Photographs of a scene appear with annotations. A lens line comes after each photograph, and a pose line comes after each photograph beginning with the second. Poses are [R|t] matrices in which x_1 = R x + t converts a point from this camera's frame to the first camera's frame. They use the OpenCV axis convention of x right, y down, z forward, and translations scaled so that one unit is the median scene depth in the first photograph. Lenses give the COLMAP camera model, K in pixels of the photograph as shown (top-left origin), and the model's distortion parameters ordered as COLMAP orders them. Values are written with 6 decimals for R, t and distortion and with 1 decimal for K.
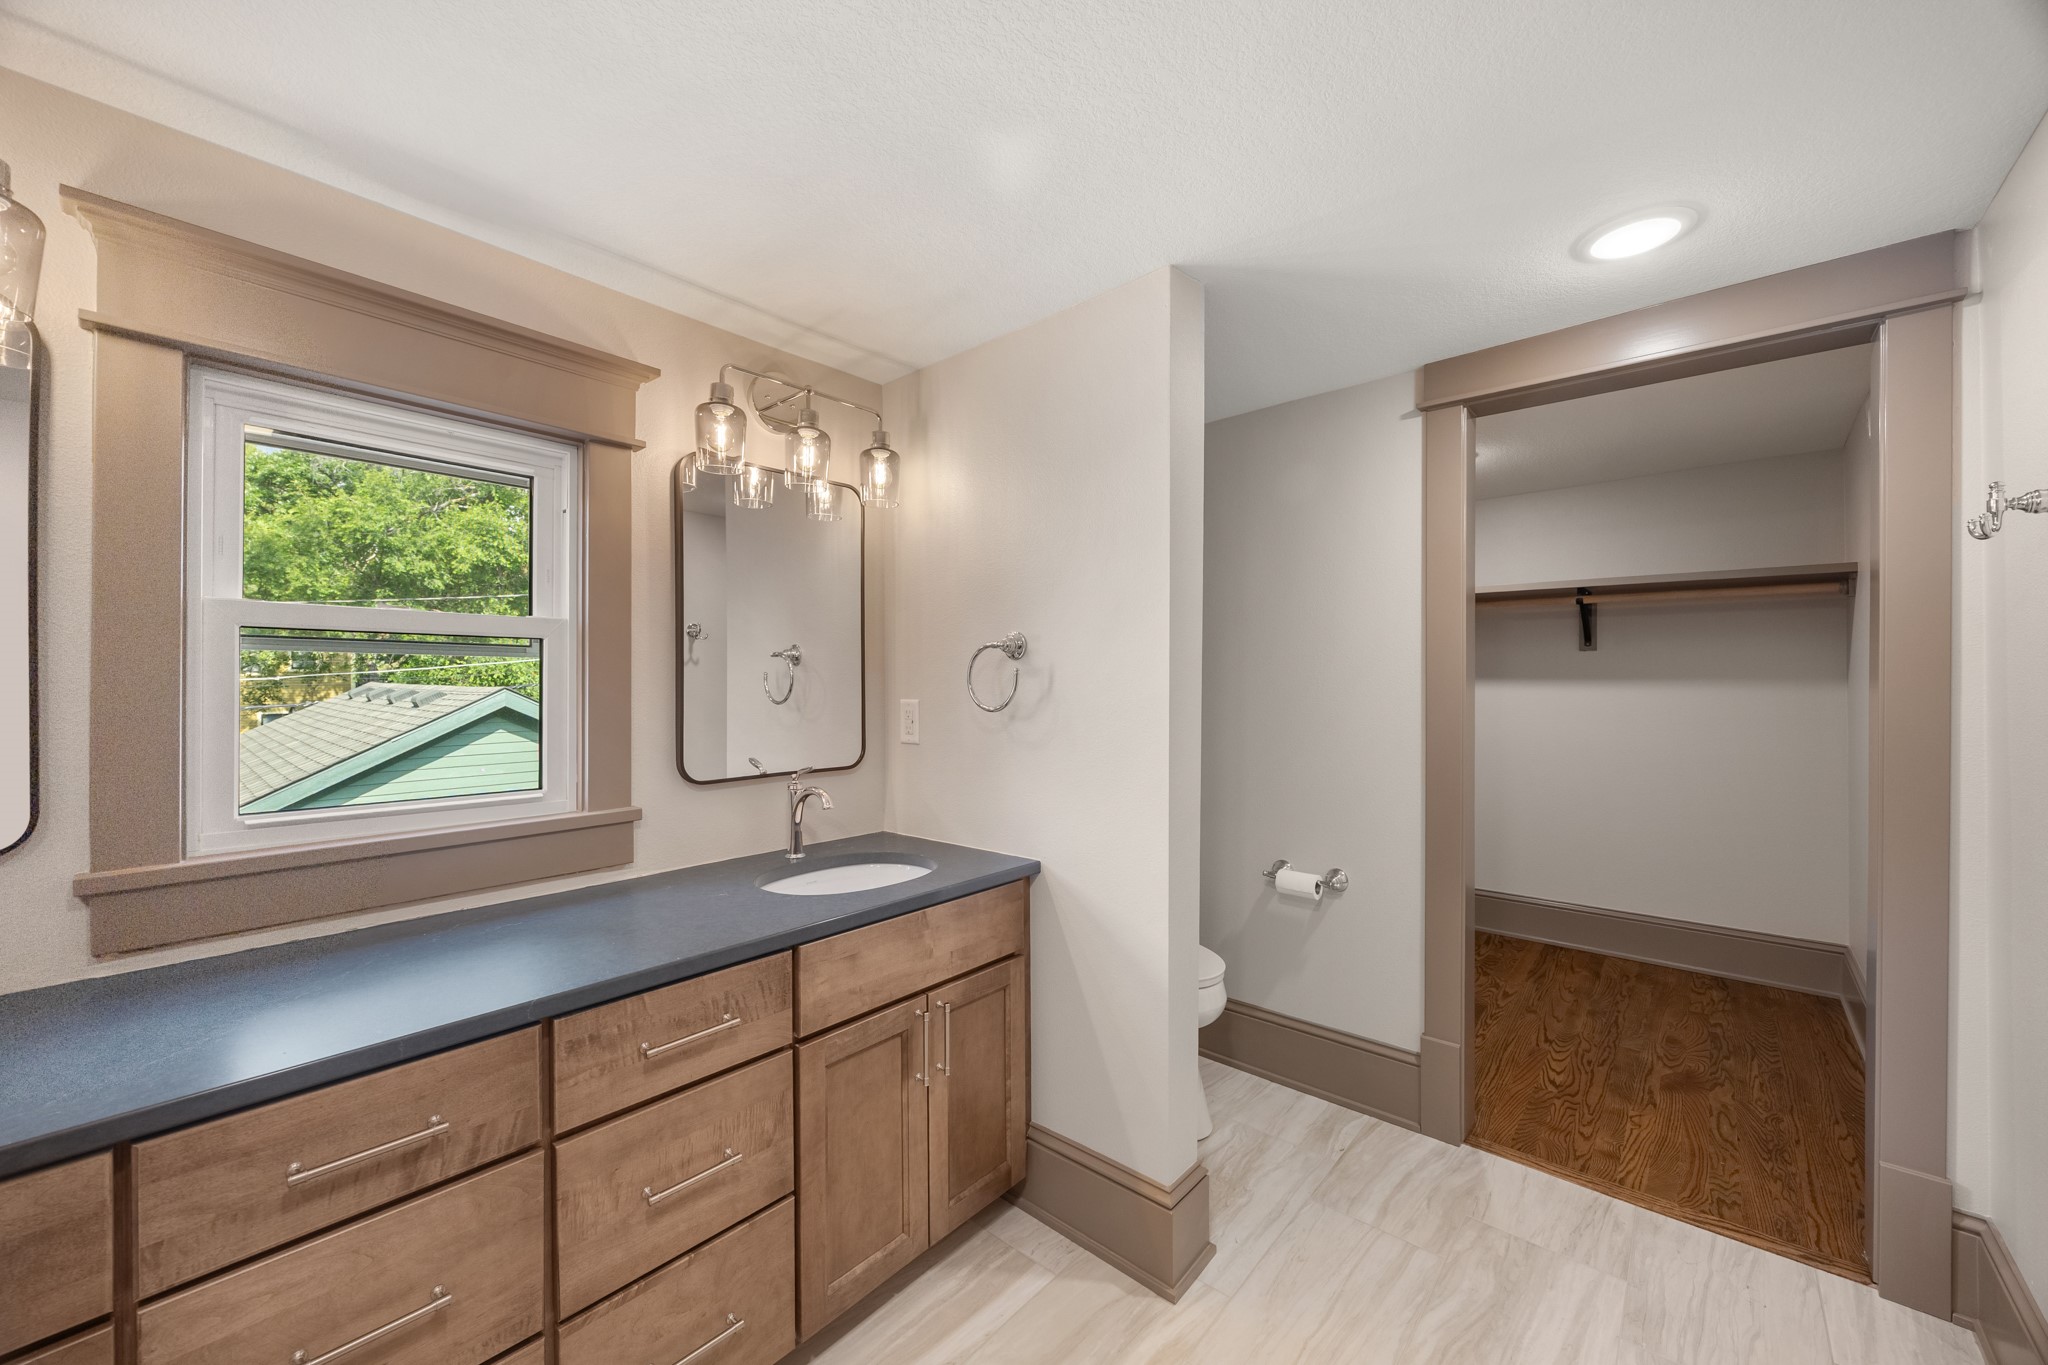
lens RADIAL K [[779.8, 0, 1006.3], [0, 779.8, 681.8], [0, 0, 1]] dist [-0.000197, -0.000111]
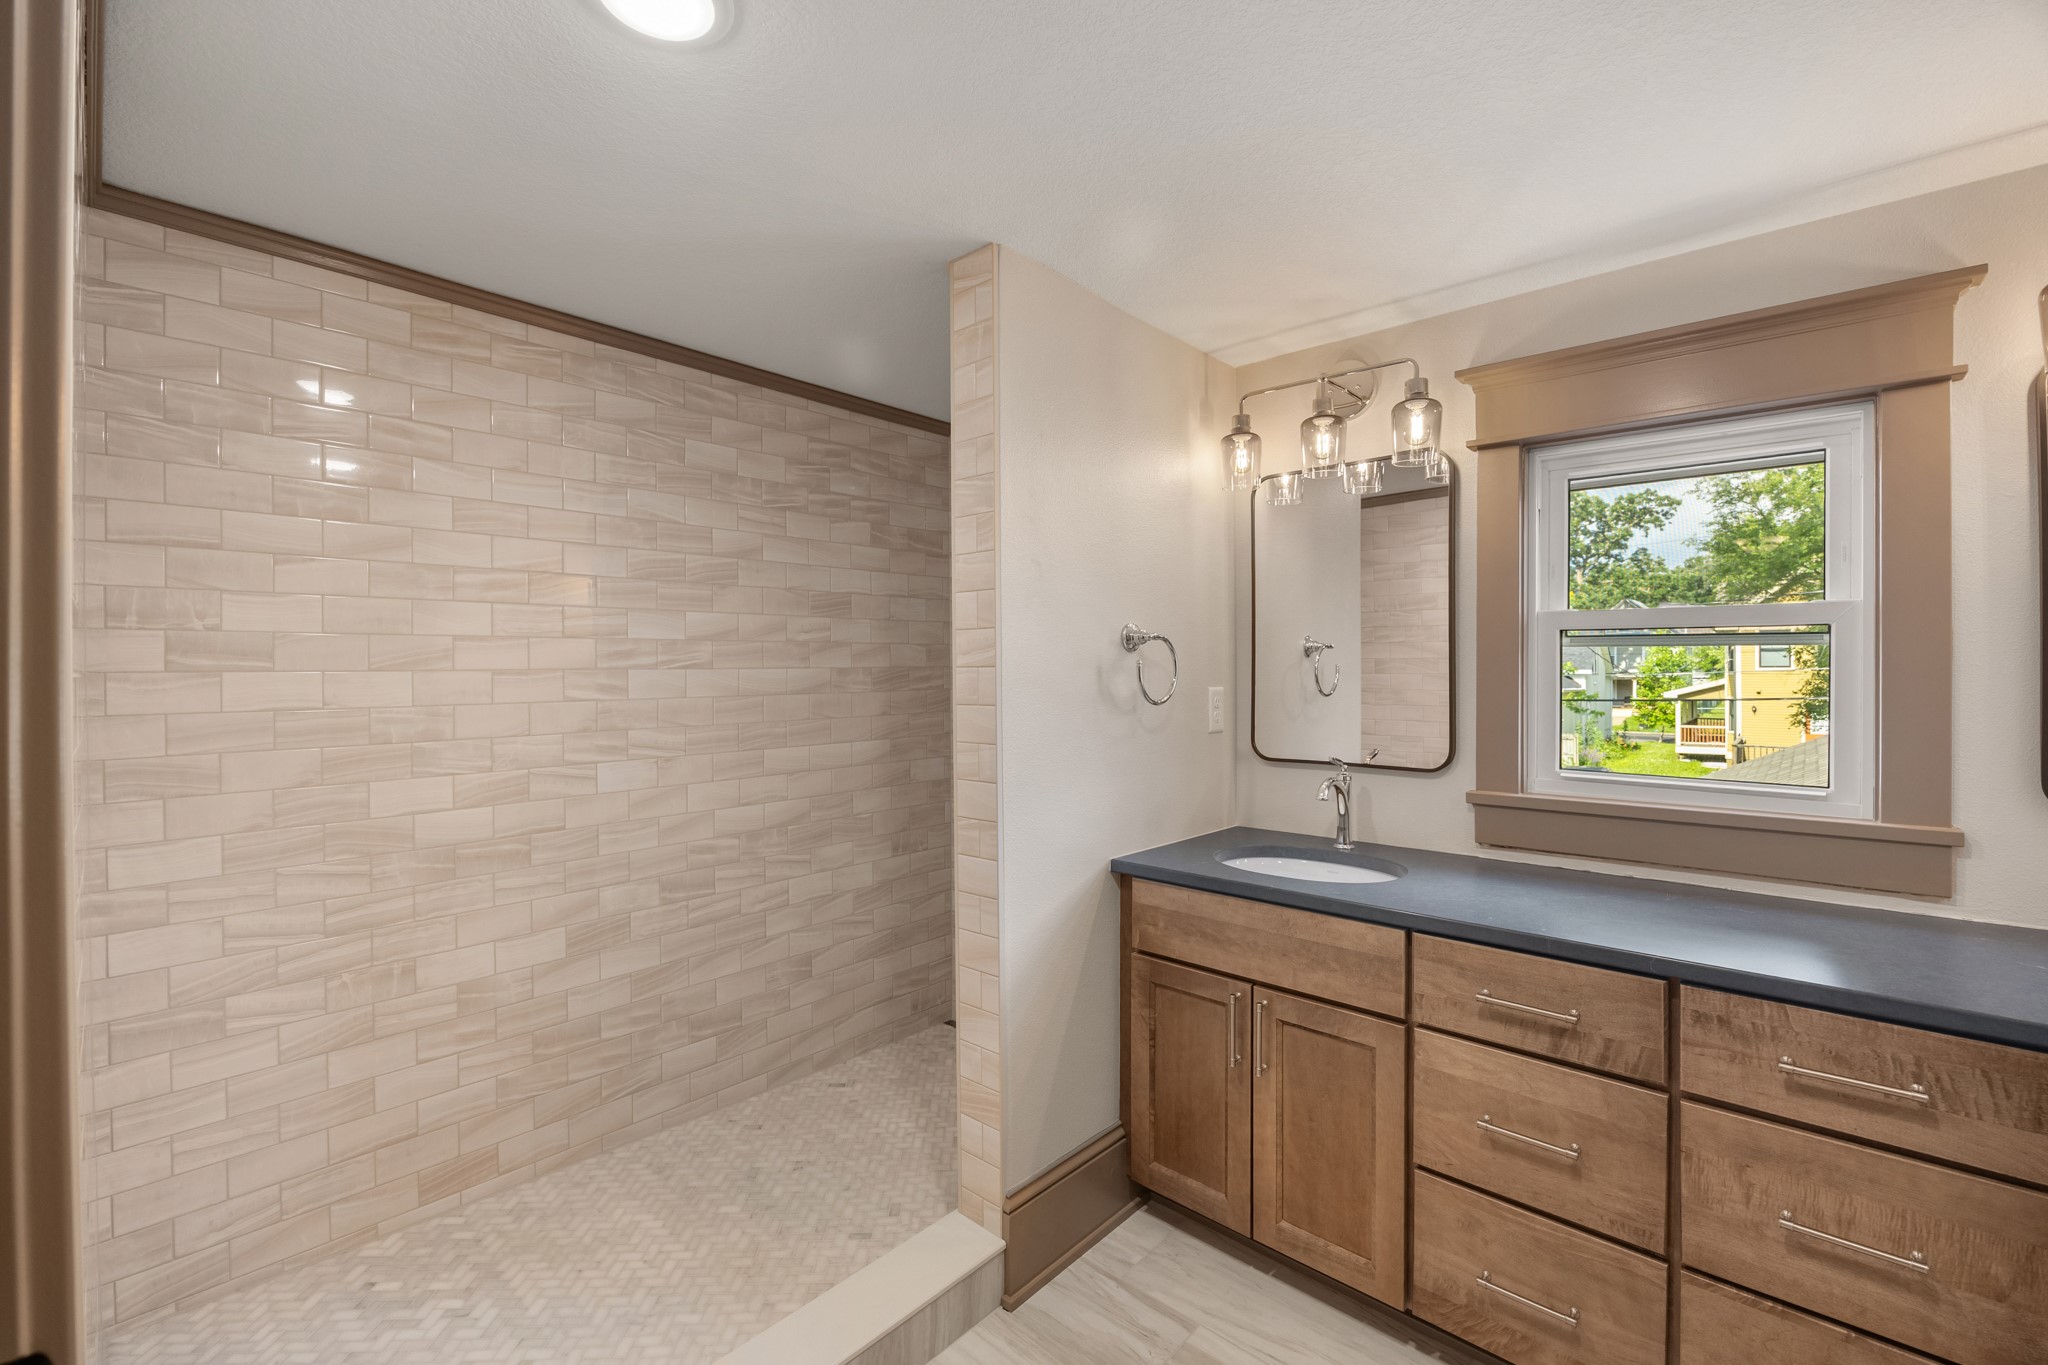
lens RADIAL K [[837.6, 0, 1046.9], [0, 837.6, 666.4], [0, 0, 1]] dist [-0.007834, 0.000729]
pose [[0.014131, -0.003715, -0.999893, 0.408843], [-0.000570, 0.999993, -0.003723, -0.001523], [0.999900, 0.000623, 0.014129, 0.074717]]
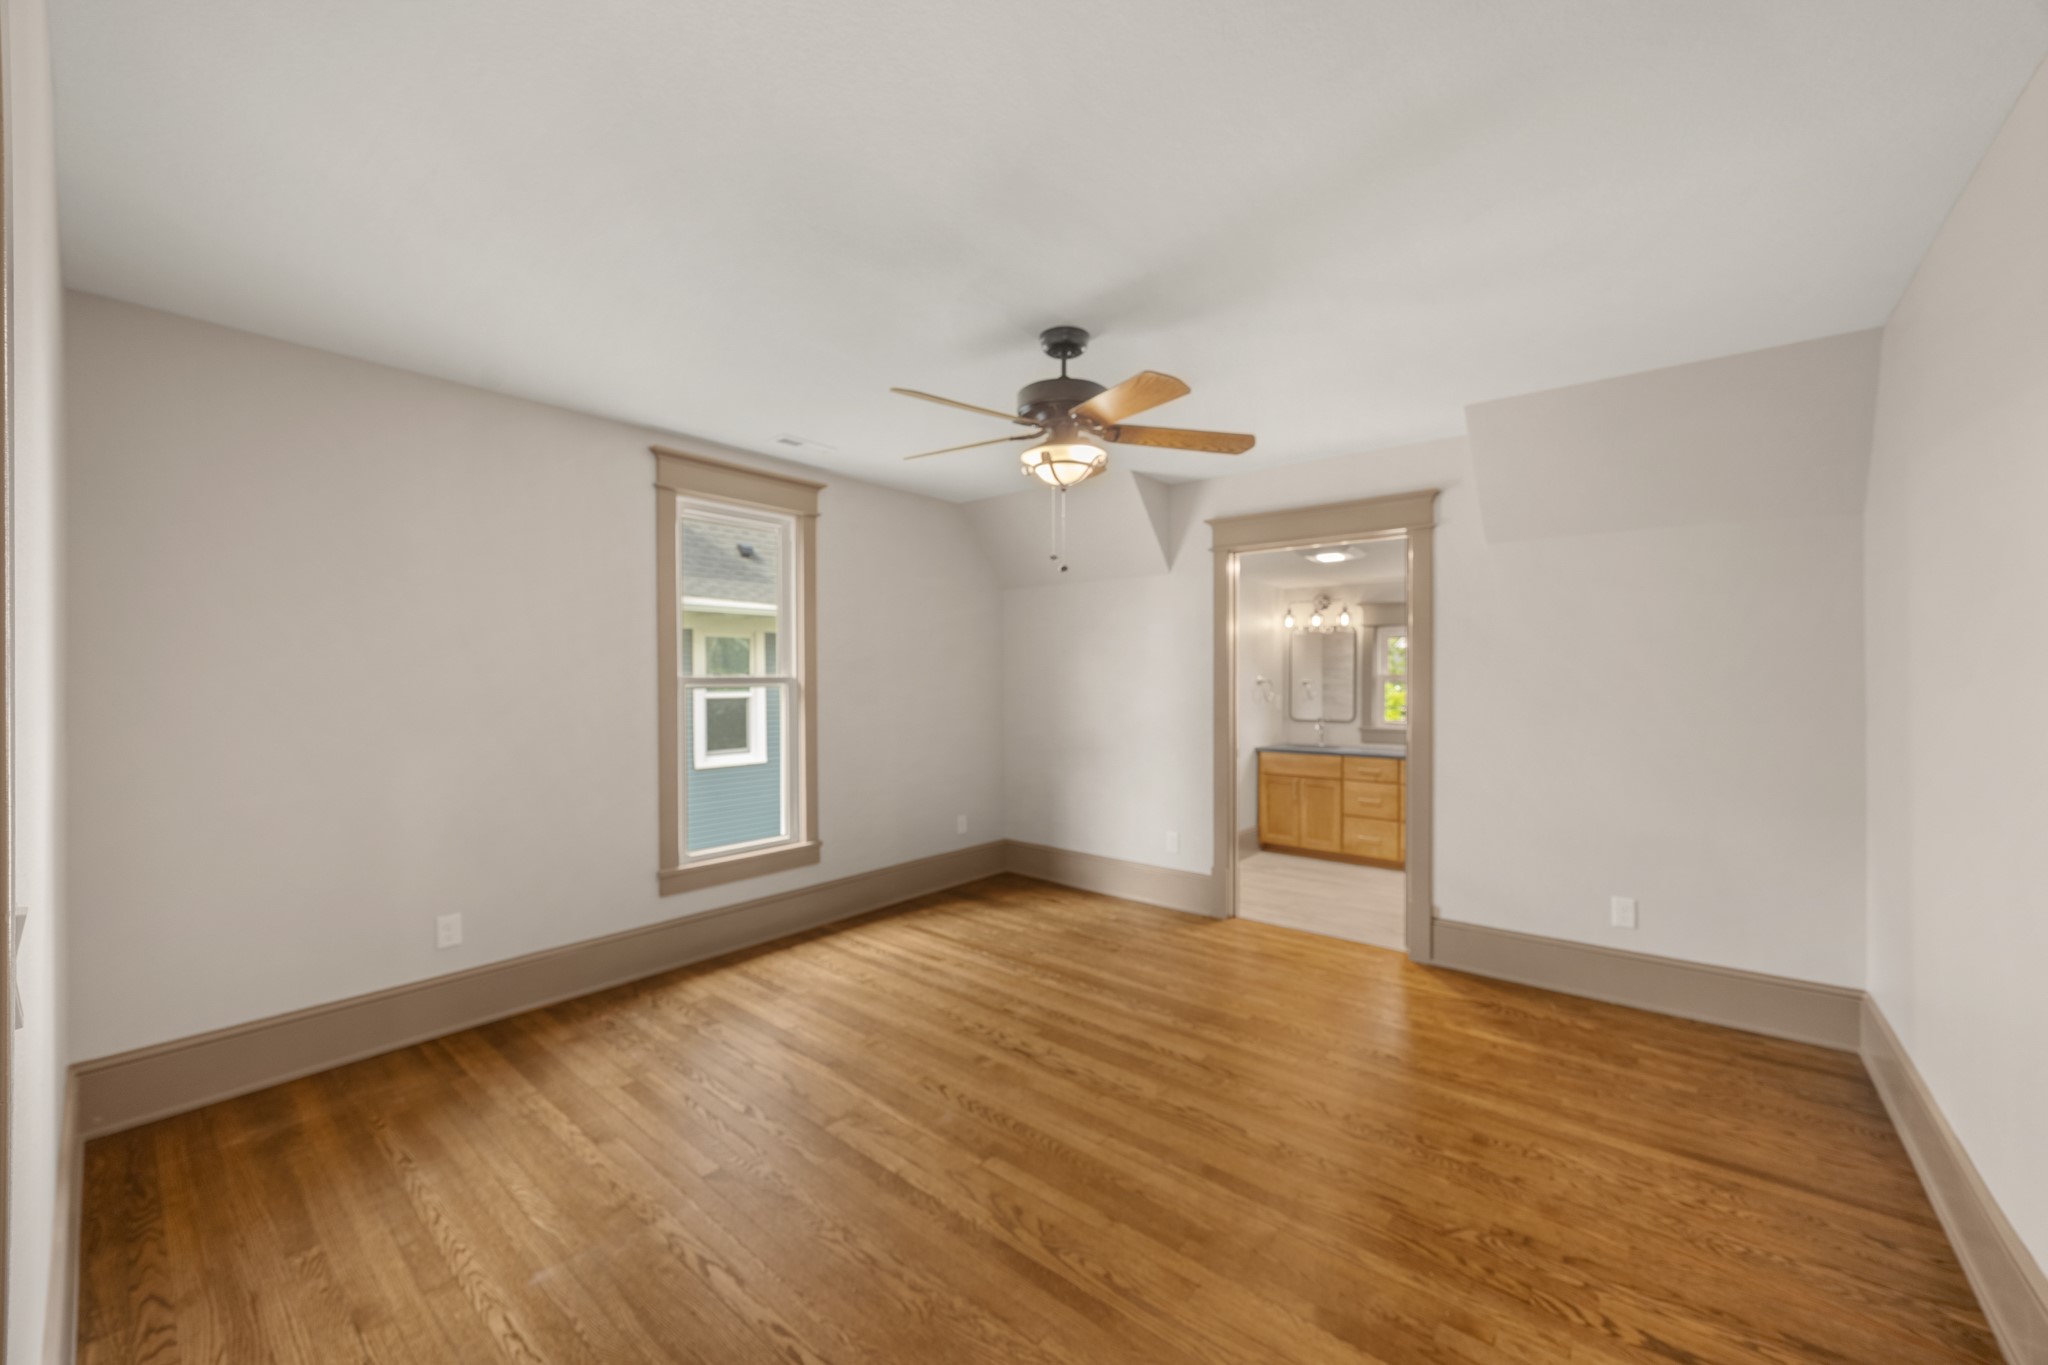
lens RADIAL K [[779.8, 0, 1020.9], [0, 779.8, 681.9], [0, 0, 1]] dist [-0.000197, -0.000111]
pose [[0.025220, 0.005784, -0.999665, 3.172778], [-0.001849, 0.999982, 0.005739, -0.070133], [0.999680, 0.001704, 0.025231, -1.140403]]
